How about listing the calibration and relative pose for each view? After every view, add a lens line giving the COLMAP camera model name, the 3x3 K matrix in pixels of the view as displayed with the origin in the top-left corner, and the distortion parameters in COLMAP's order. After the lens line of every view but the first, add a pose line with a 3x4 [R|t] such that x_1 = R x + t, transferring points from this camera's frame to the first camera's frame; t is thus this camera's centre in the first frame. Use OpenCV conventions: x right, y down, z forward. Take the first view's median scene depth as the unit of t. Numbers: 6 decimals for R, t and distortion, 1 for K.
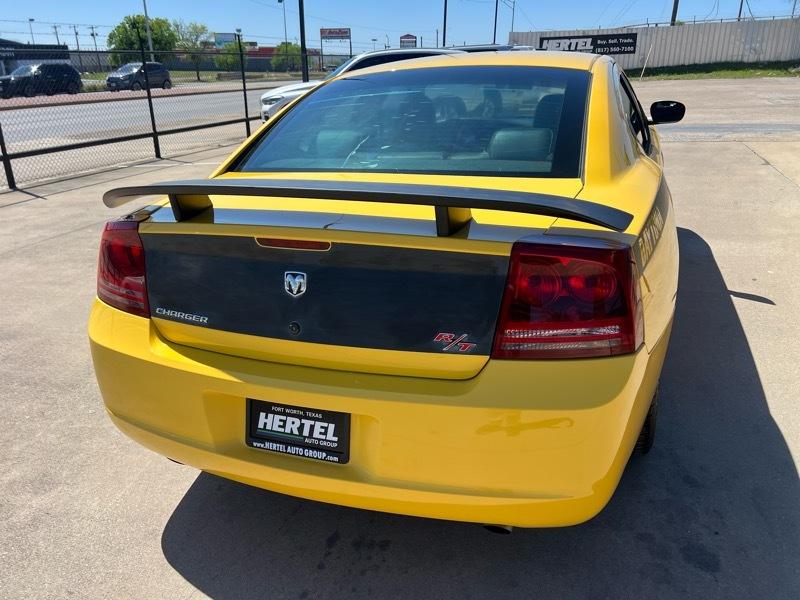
lens RADIAL K [[603.1, 0, 406.4], [0, 603.1, 303.4], [0, 0, 1]] dist [0.058062, -0.066086]
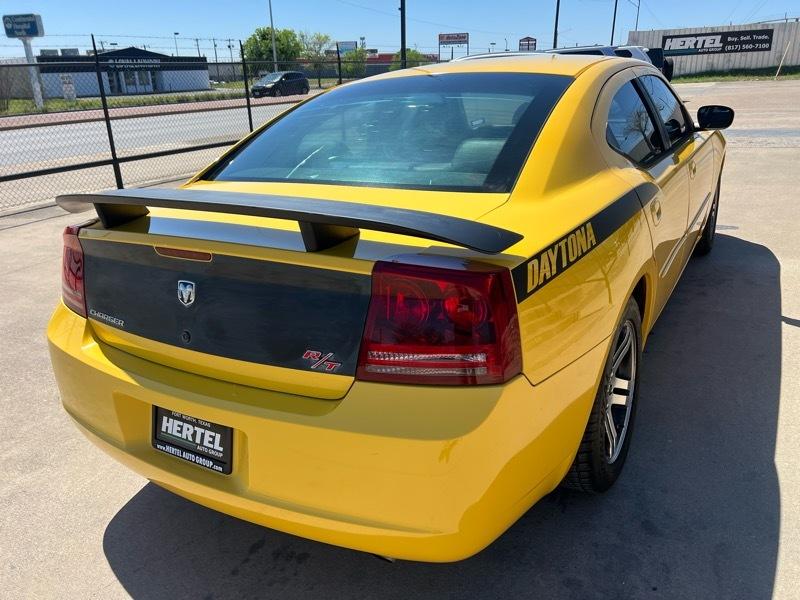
lens RADIAL K [[603.1, 0, 407.7], [0, 603.1, 302.9], [0, 0, 1]] dist [0.058062, -0.066086]
pose [[0.983624, 0.046688, -0.174081, 0.245205], [-0.047873, 0.998850, -0.002612, -0.021070], [0.173759, 0.010903, 0.984728, 0.039989]]
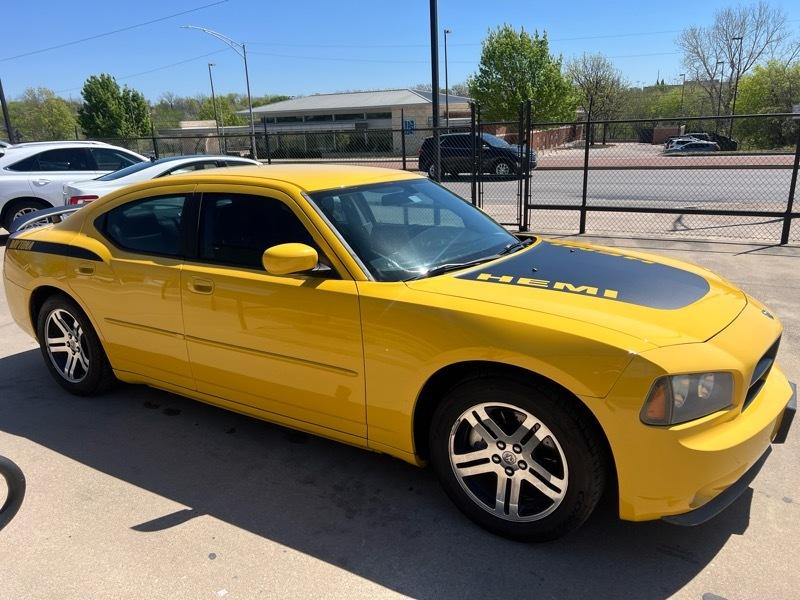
lens RADIAL K [[603.1, 0, 406.7], [0, 603.1, 298.4], [0, 0, 1]] dist [0.058062, -0.066086]
pose [[-0.204260, 0.284581, -0.936639, 1.810845], [-0.327114, 0.881968, 0.339306, -0.937954], [0.922645, 0.375694, -0.087061, 2.010530]]
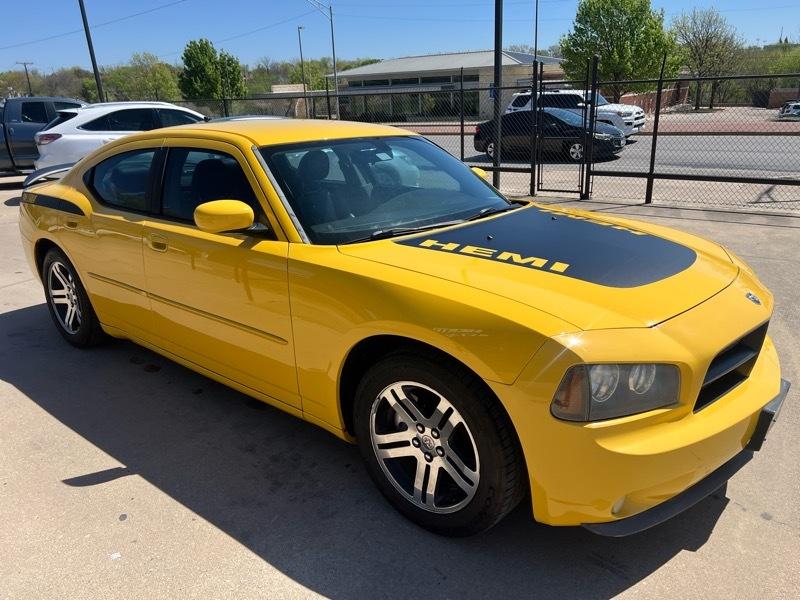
lens RADIAL K [[603.1, 0, 405.1], [0, 603.1, 298.1], [0, 0, 1]] dist [0.058062, -0.066086]
pose [[-0.345850, 0.321366, -0.881539, 1.647422], [-0.309760, 0.847737, 0.430570, -0.990041], [0.885684, 0.421978, -0.193644, 2.247039]]
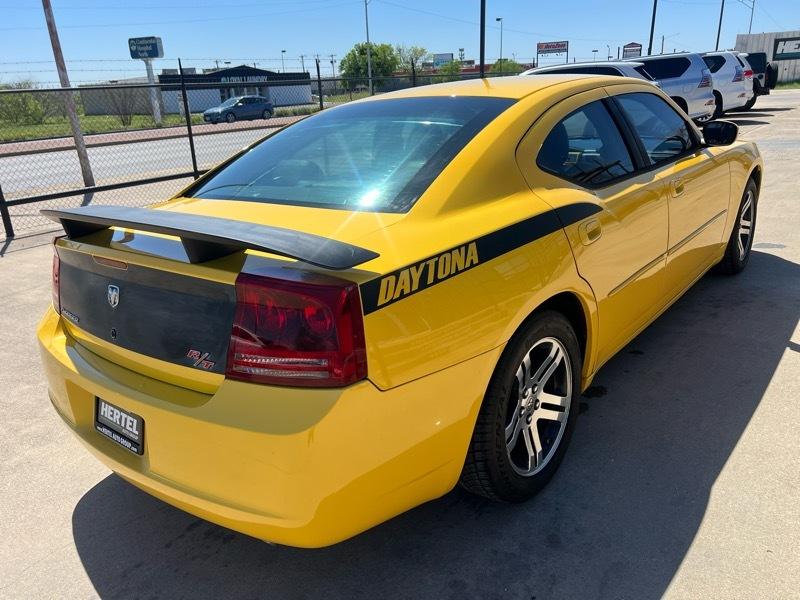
lens RADIAL K [[603.1, 0, 404.1], [0, 603.1, 303.4], [0, 0, 1]] dist [0.058062, -0.066086]
pose [[0.942755, 0.077696, -0.324310, 0.502192], [-0.084668, 0.996382, -0.007420, -0.039197], [0.322561, 0.034454, 0.945922, 0.039706]]
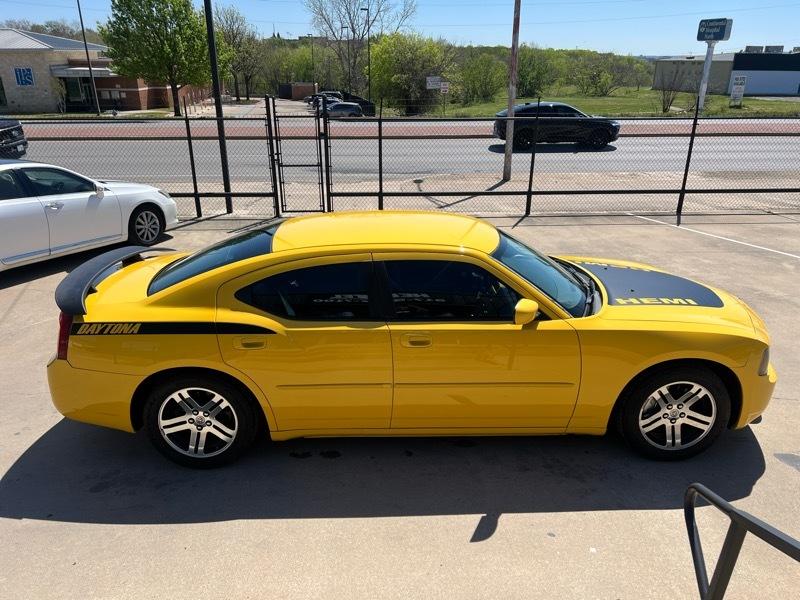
lens RADIAL K [[603.1, 0, 405.5], [0, 603.1, 301.9], [0, 0, 1]] dist [0.058062, -0.066086]
pose [[0.362517, 0.345650, -0.865510, 1.972531], [-0.350930, 0.910956, 0.216813, -0.784600], [0.863383, 0.225135, 0.451536, 0.666312]]
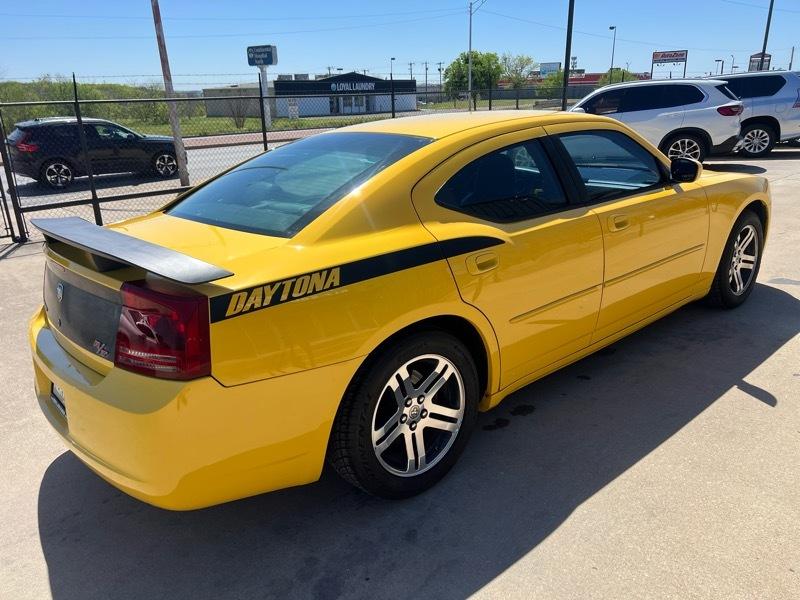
lens RADIAL K [[603.1, 0, 407.1], [0, 603.1, 302.0], [0, 0, 1]] dist [0.058062, -0.066086]
pose [[0.876545, 0.137455, -0.461276, 0.847304], [-0.155648, 0.987812, -0.001415, -0.094726], [0.455459, 0.073037, 0.887256, 0.046368]]
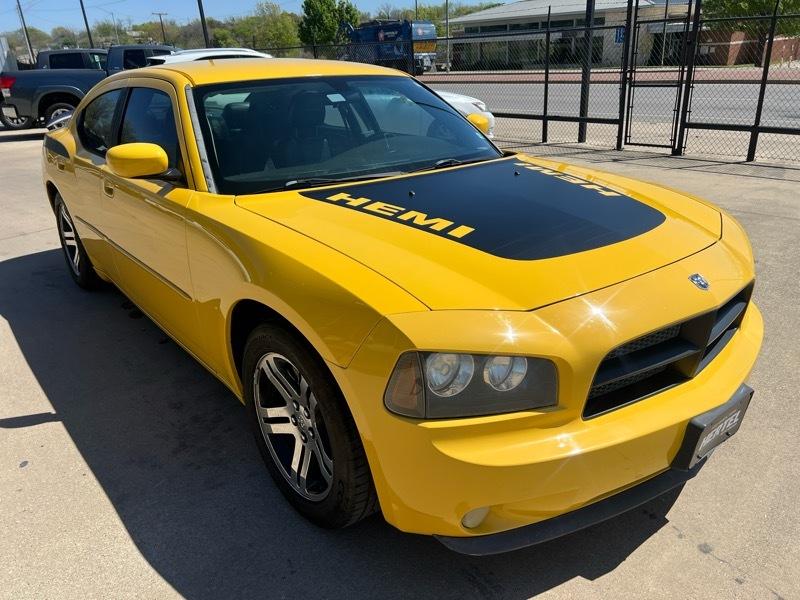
lens RADIAL K [[603.1, 0, 409.8], [0, 603.1, 297.7], [0, 0, 1]] dist [0.058062, -0.066086]
pose [[-0.508348, 0.359466, -0.782539, 1.391516], [-0.271510, 0.795461, 0.541779, -1.041992], [0.817230, 0.487879, -0.306772, 2.495813]]
